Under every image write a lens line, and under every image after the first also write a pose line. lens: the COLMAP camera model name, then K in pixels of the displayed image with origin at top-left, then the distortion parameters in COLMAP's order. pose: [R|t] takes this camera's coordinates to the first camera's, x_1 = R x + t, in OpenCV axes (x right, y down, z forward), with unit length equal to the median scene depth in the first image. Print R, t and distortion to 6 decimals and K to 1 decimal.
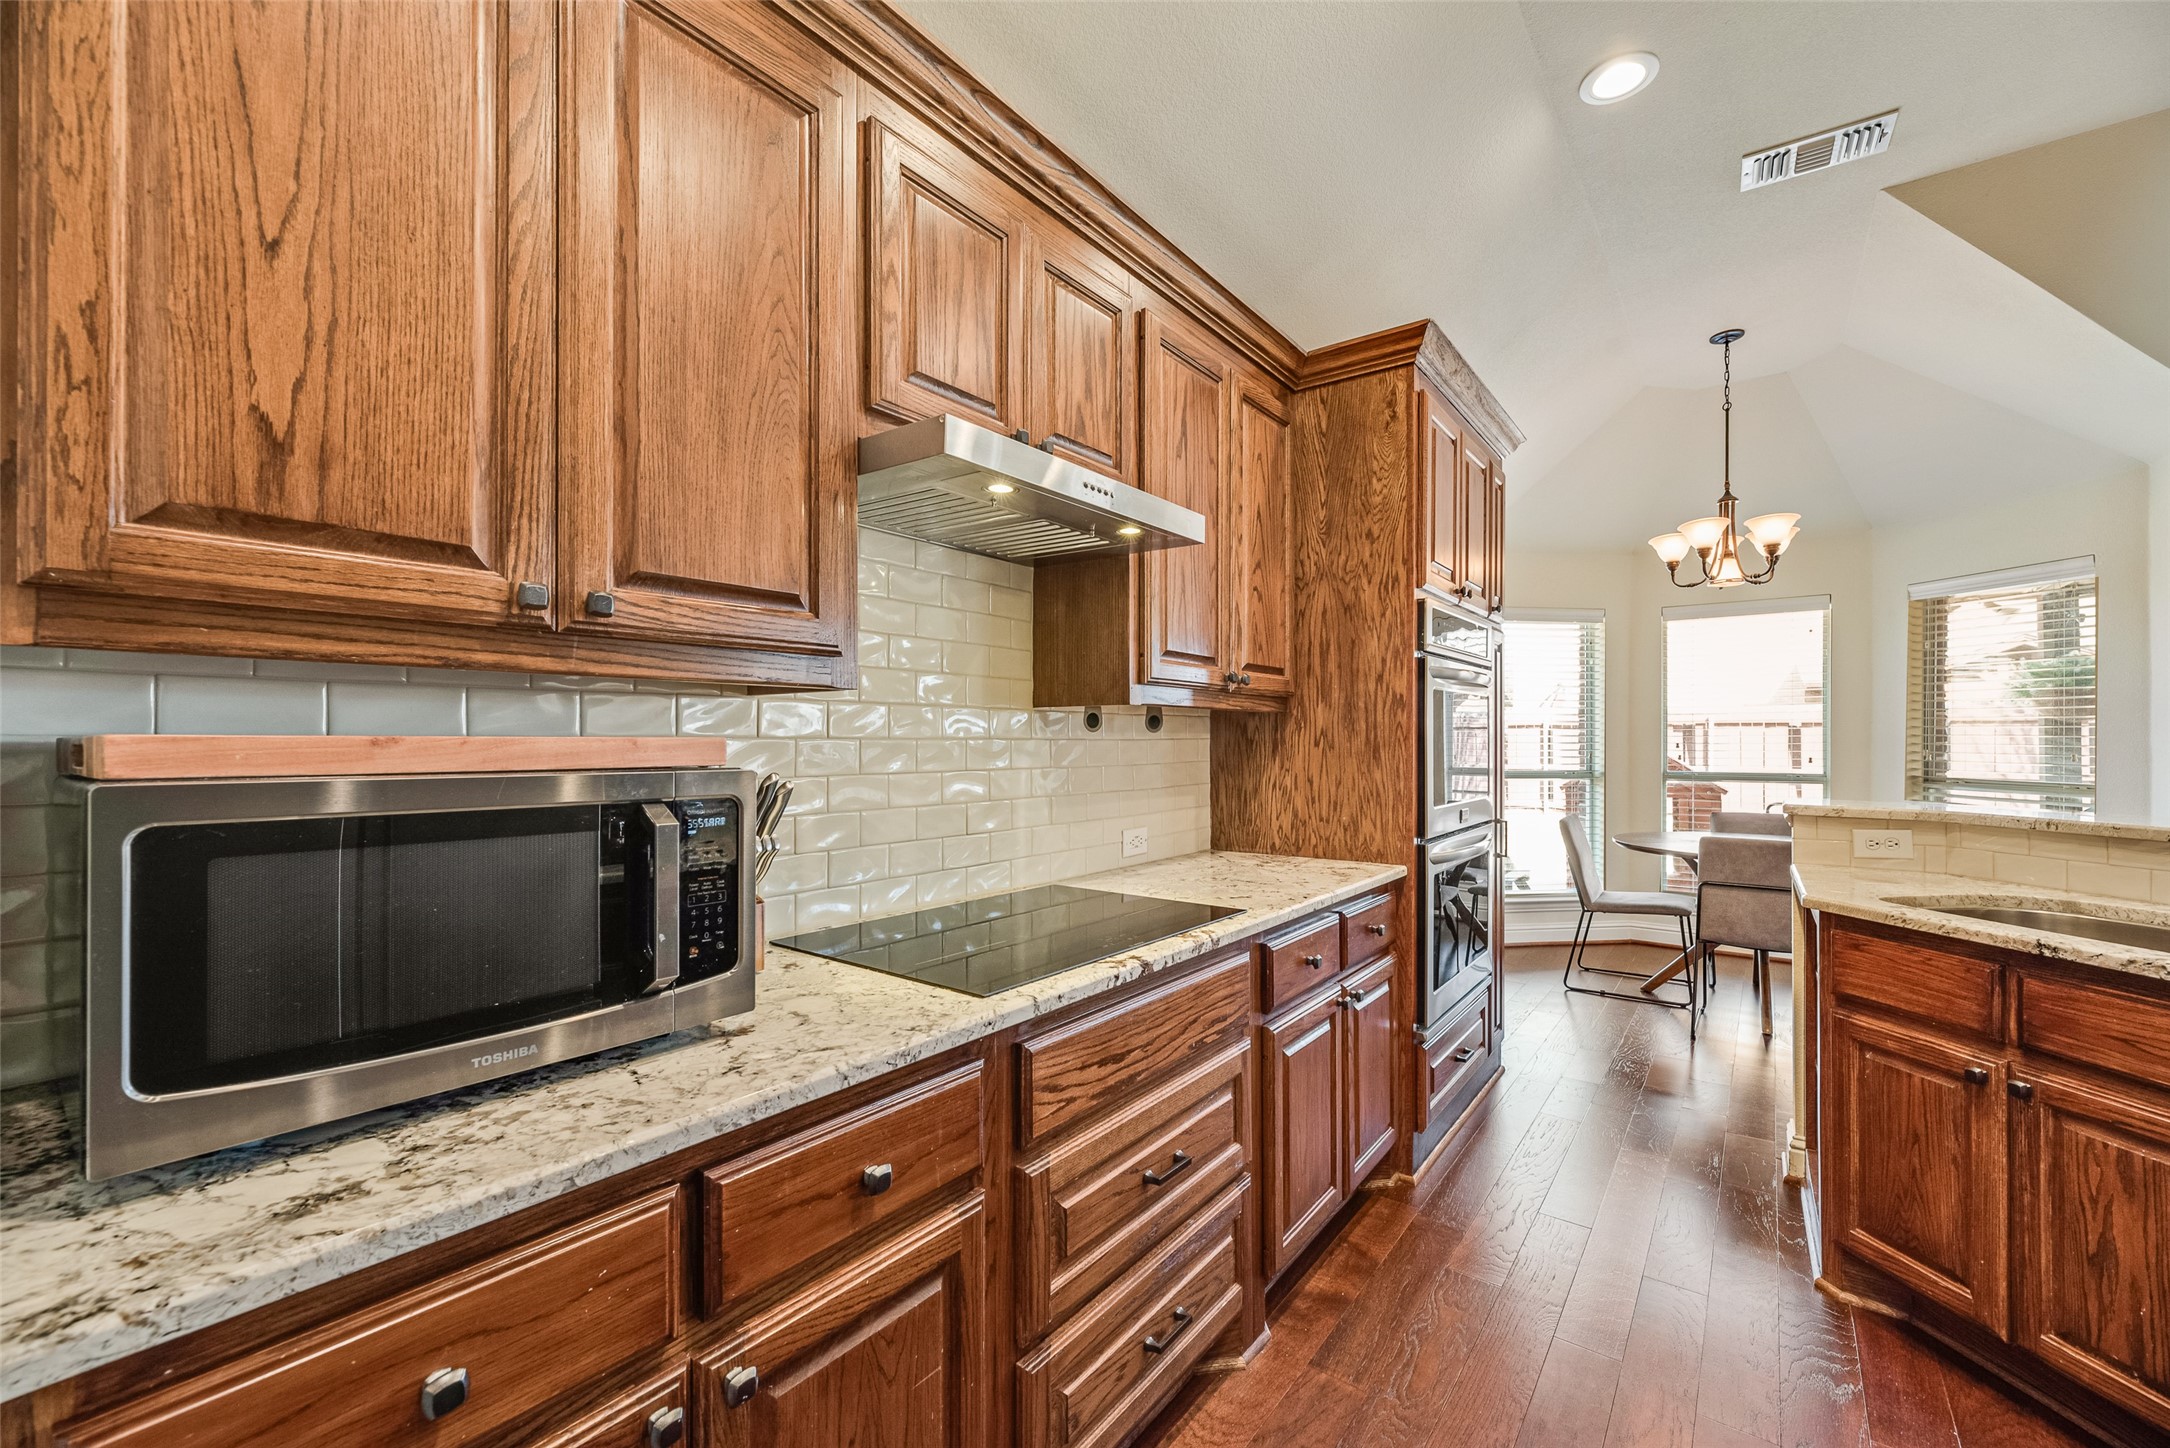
lens RADIAL K [[878.5, 0, 1082.2], [0, 878.5, 740.6], [0, 0, 1]] dist [0.005951, -0.000904]
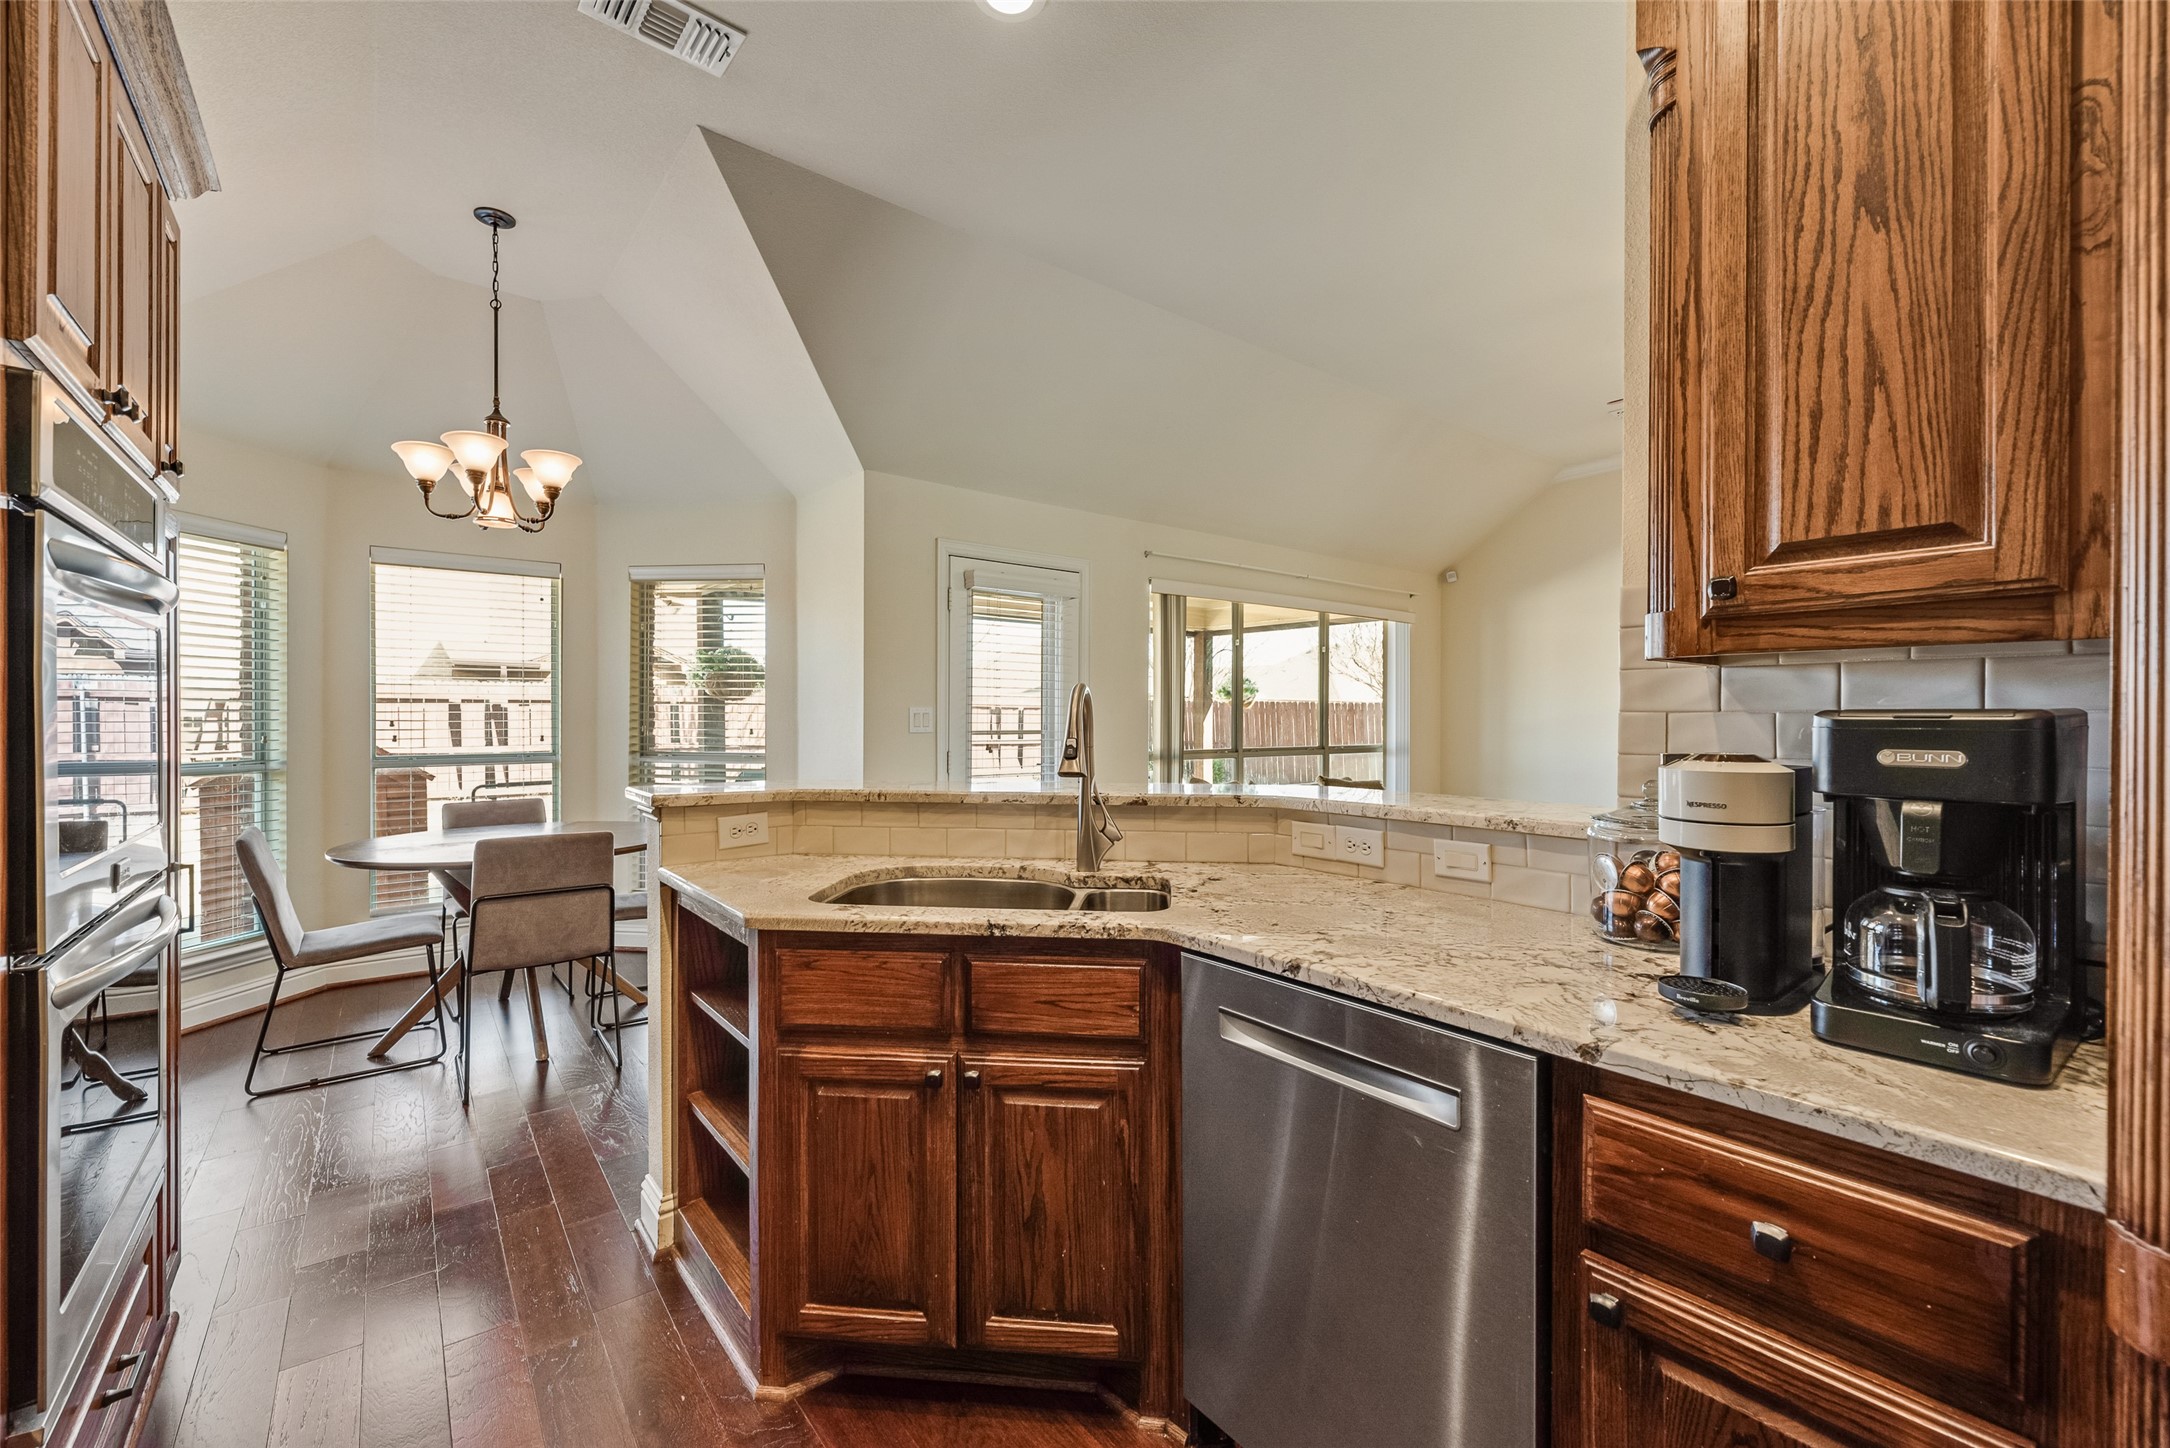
lens RADIAL K [[878.5, 0, 1089.7], [0, 878.5, 718.5], [0, 0, 1]] dist [0.005951, -0.000904]
pose [[0.233705, -0.003794, 0.972300, 0.129343], [0.002177, 0.999992, 0.003379, -0.000546], [-0.972305, 0.001327, 0.233712, 0.519303]]
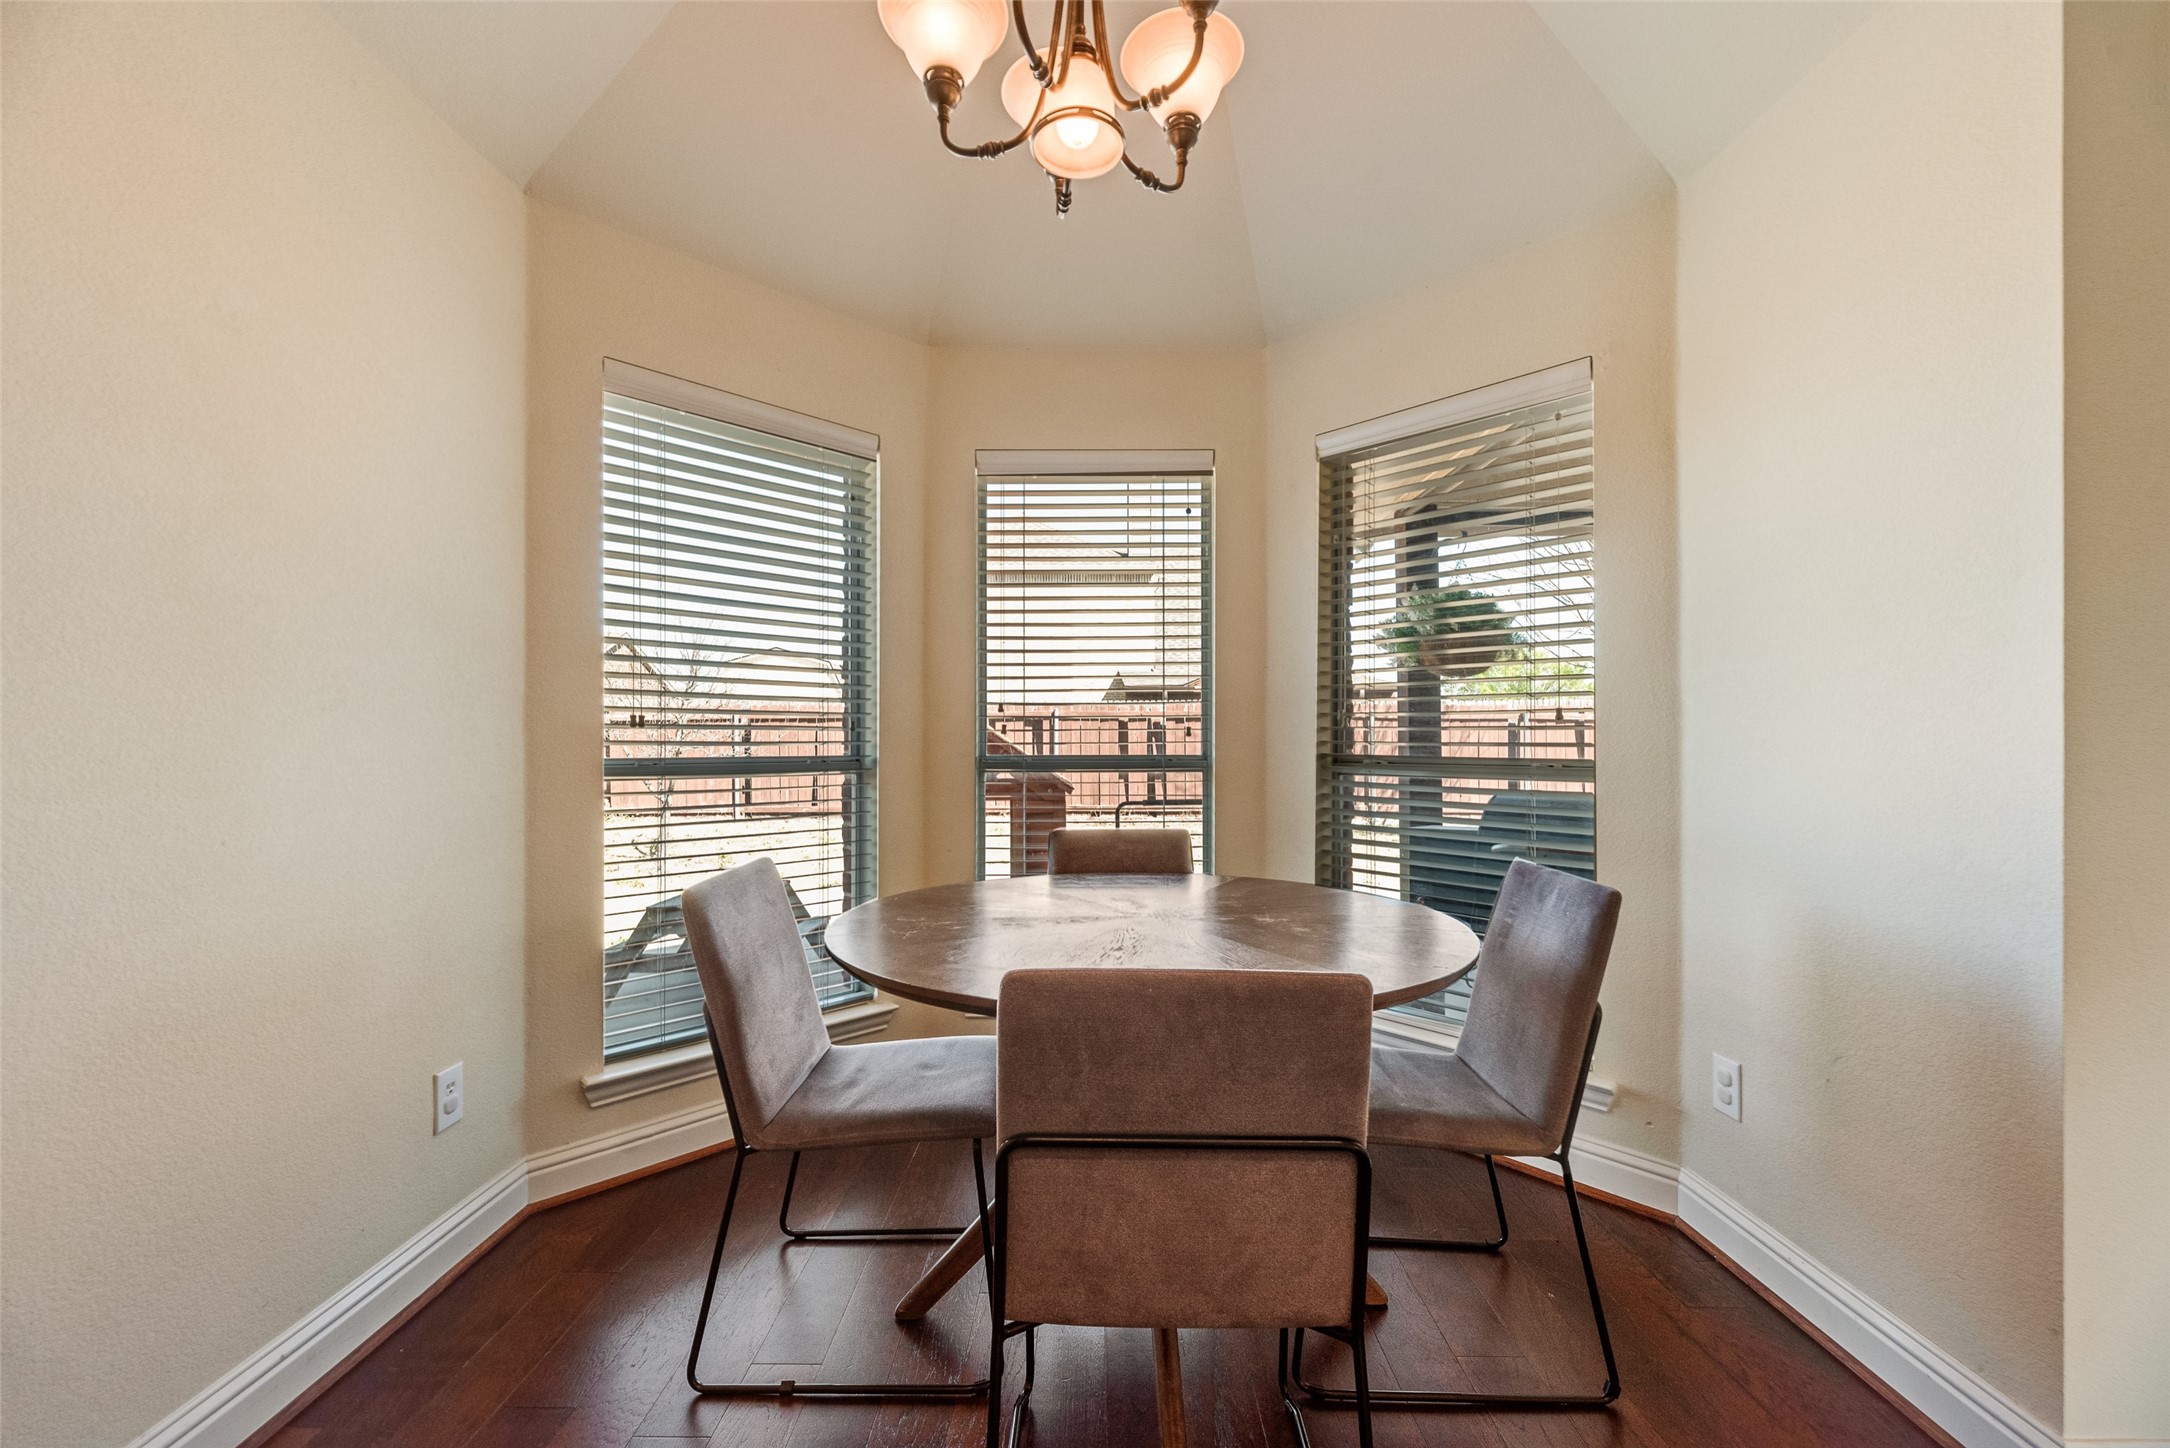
lens RADIAL K [[878.5, 0, 1074.7], [0, 878.5, 735.4], [0, 0, 1]] dist [0.005951, -0.000904]
pose [[0.801854, 0.004037, 0.597507, 1.002207], [0.001923, 0.999955, -0.009337, 0.074301], [-0.597517, 0.008636, 0.801810, 1.385522]]
